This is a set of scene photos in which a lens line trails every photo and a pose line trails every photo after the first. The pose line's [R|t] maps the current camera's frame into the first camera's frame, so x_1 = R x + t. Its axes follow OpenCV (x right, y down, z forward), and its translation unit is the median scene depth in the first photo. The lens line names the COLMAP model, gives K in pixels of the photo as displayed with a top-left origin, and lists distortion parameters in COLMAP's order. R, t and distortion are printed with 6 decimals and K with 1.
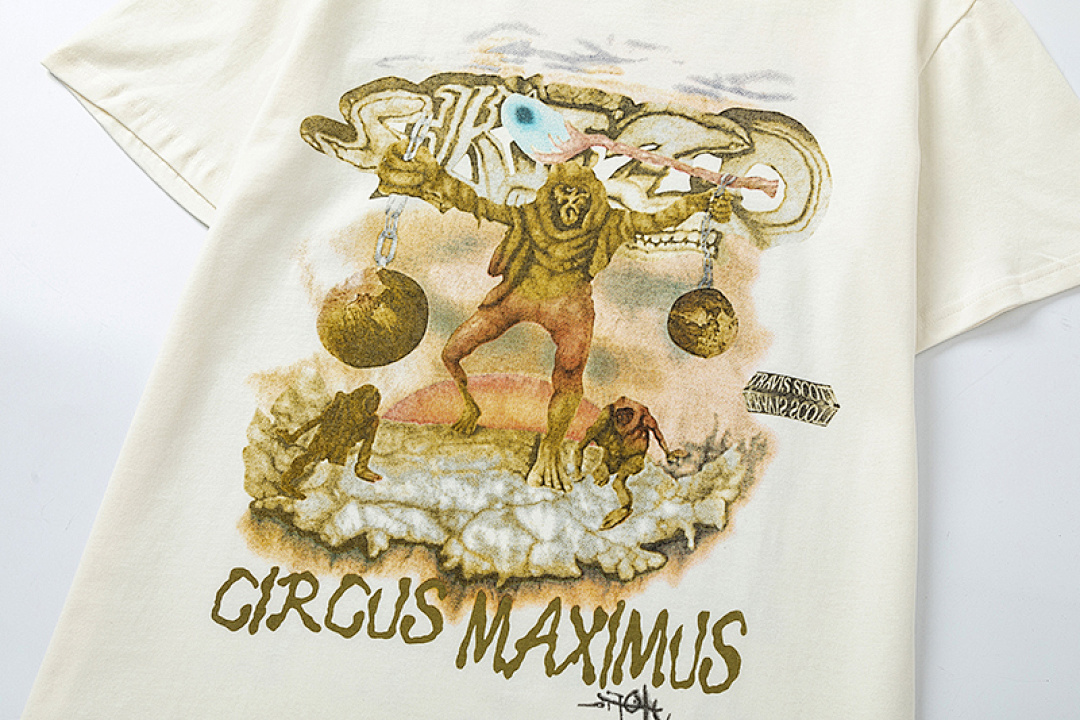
lens RADIAL K [[1261.4, 0, 537.8], [0, 1261.4, 363.0], [0, 0, 1]] dist [-0.032561, 0.000000]
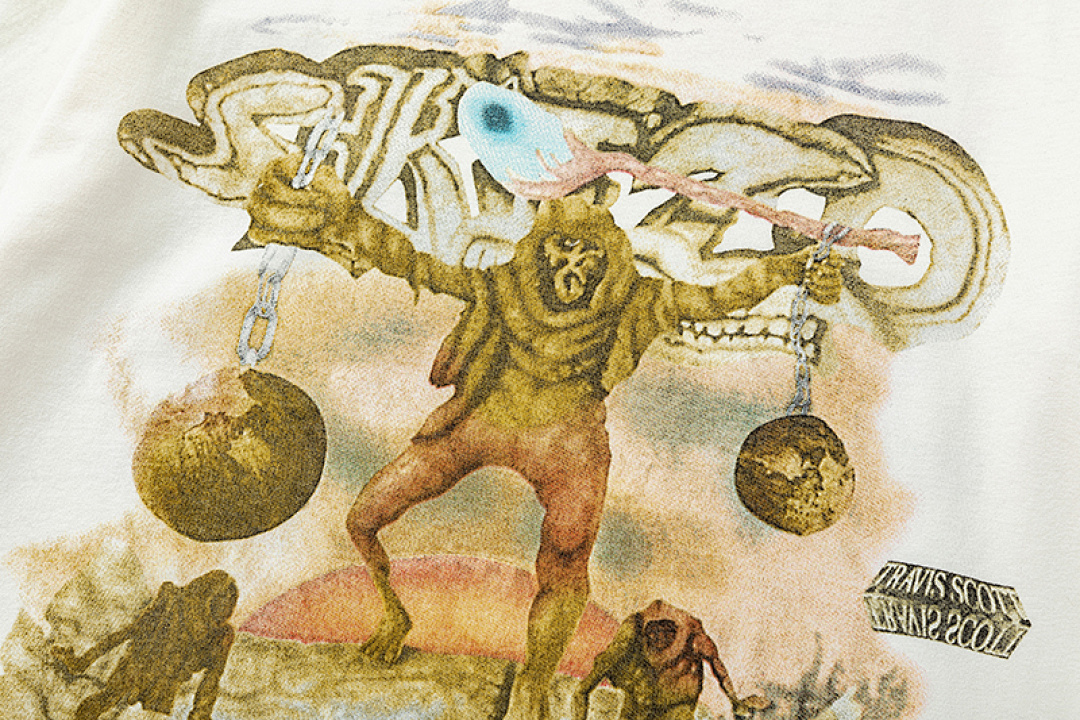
lens RADIAL K [[1861.8, 0, 541.6], [0, 1861.8, 359.0], [0, 0, 1]] dist [-0.024273, 0.000000]
pose [[0.999531, 0.021579, 0.021737, -0.006479], [-0.019916, 0.997058, -0.074021, -0.018440], [-0.023270, 0.073554, 0.997020, 0.133449]]
